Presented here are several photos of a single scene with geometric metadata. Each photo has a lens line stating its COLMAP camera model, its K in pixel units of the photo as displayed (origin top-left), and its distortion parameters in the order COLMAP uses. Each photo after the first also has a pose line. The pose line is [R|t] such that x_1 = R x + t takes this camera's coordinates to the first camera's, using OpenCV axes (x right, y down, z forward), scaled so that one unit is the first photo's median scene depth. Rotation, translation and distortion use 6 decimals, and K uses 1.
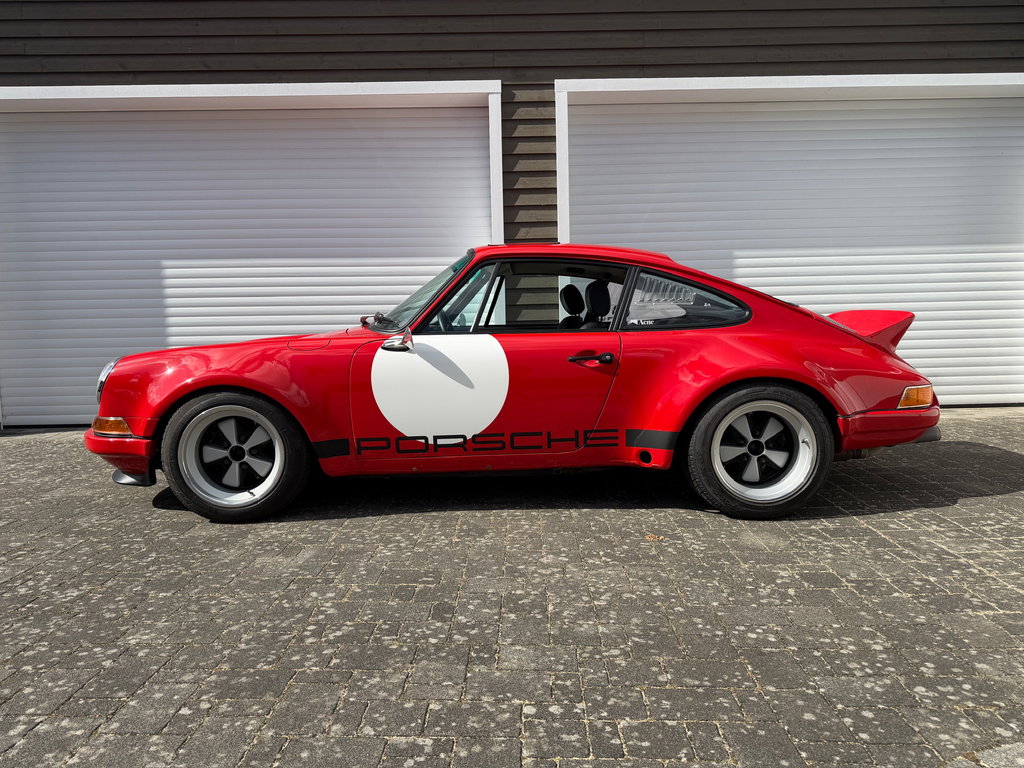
lens RADIAL K [[723.5, 0, 512.0], [0, 723.5, 384.0], [0, 0, 1]] dist [0.029085, -0.033798]
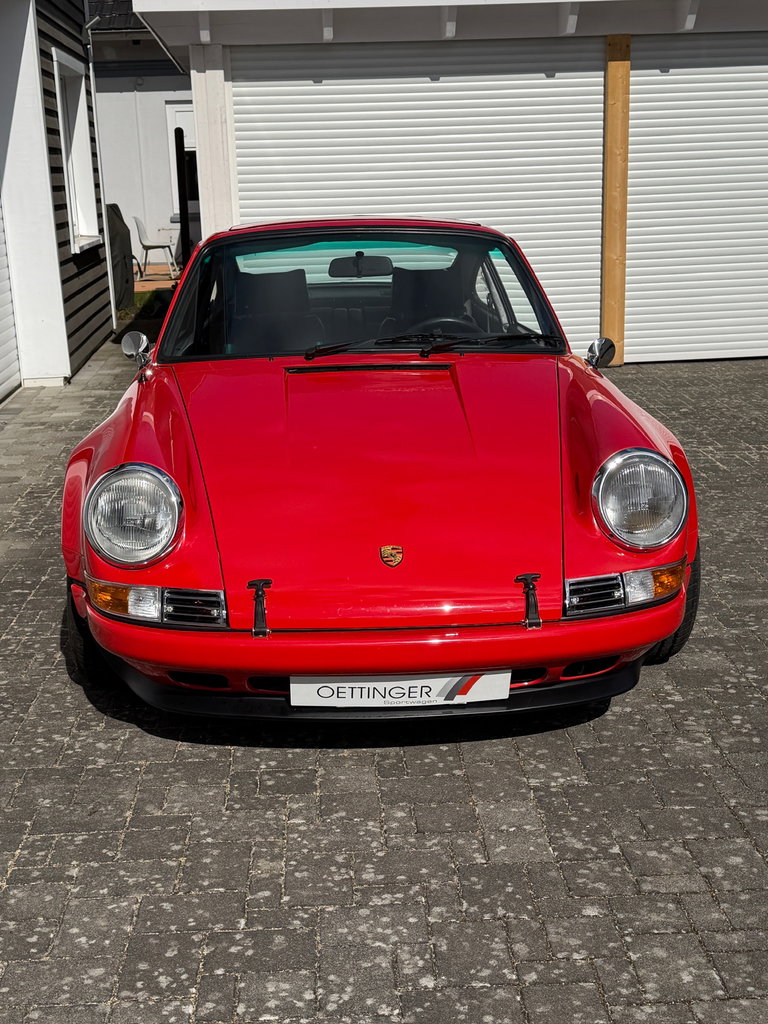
lens RADIAL K [[1344.1, 0, 384.0], [0, 1344.1, 512.0], [0, 0, 1]] dist [0.182623, -0.393522]
pose [[-0.064890, -0.218120, 0.973762, -1.562123], [0.118640, 0.967211, 0.224559, -0.249279], [-0.990815, 0.130099, -0.036885, 1.276997]]
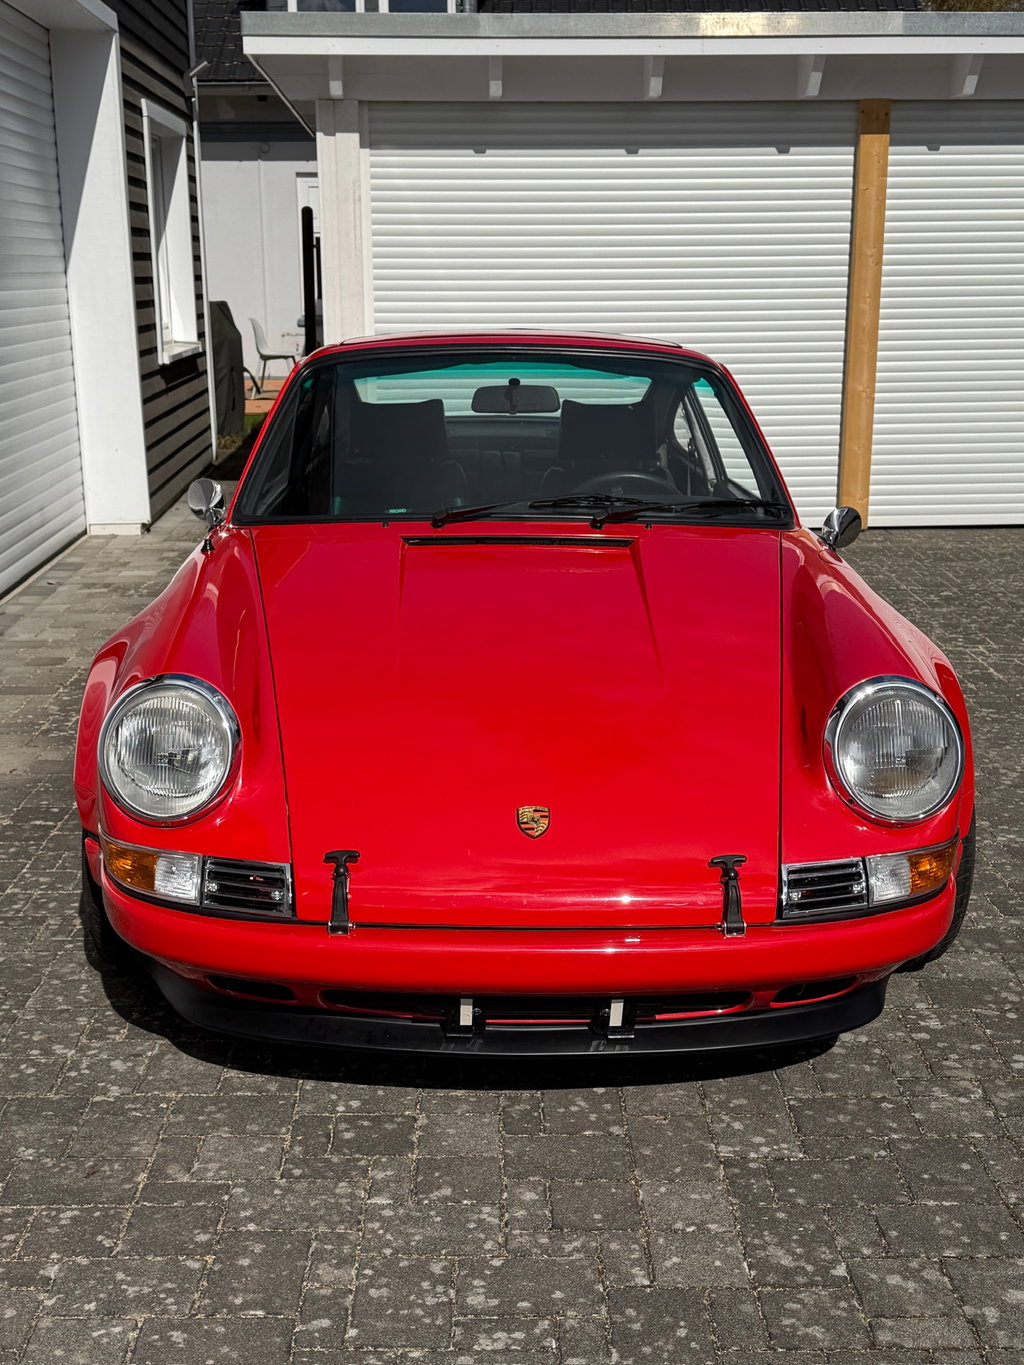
lens RADIAL K [[1670.3, 0, 512.0], [0, 1670.3, 682.5], [0, 0, 1]] dist [0.212701, -0.502710]
pose [[-0.030403, -0.214964, 0.976149, -1.435760], [0.091729, 0.971879, 0.216880, -0.251937], [-0.995320, 0.096135, -0.009830, 1.251151]]
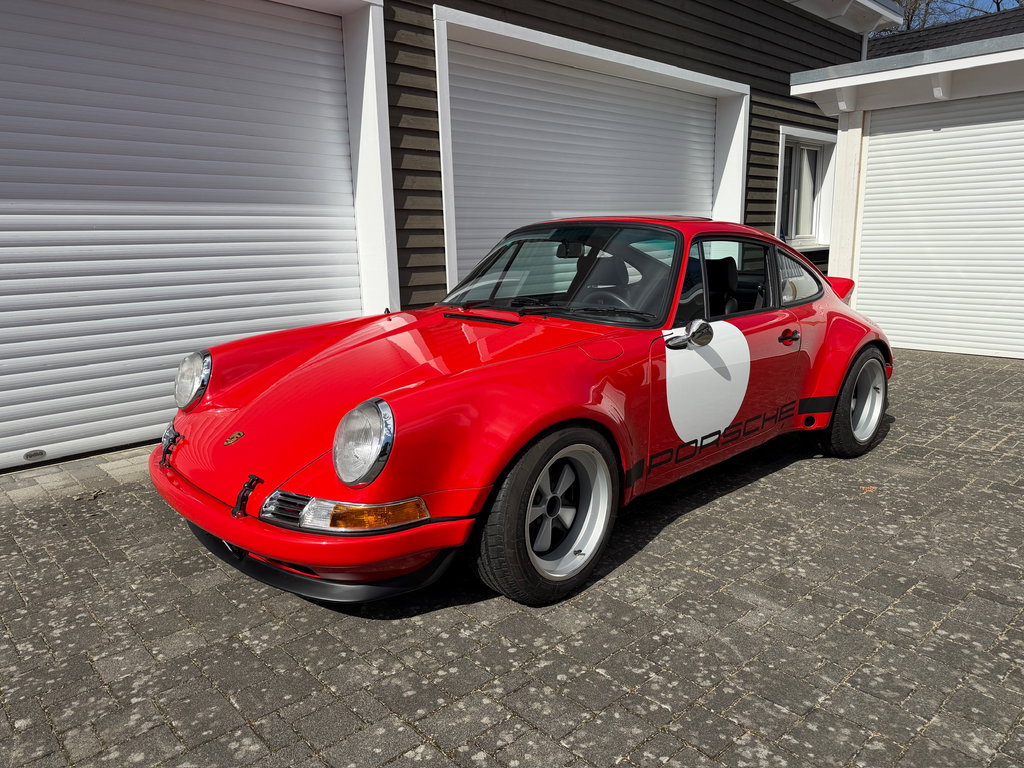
lens RADIAL K [[723.5, 0, 512.0], [0, 723.5, 384.0], [0, 0, 1]] dist [0.029085, -0.033798]
pose [[0.727107, -0.132306, 0.673655, -0.895046], [0.065409, 0.990141, 0.123866, -0.125210], [-0.683402, -0.046001, 0.728592, 0.494996]]
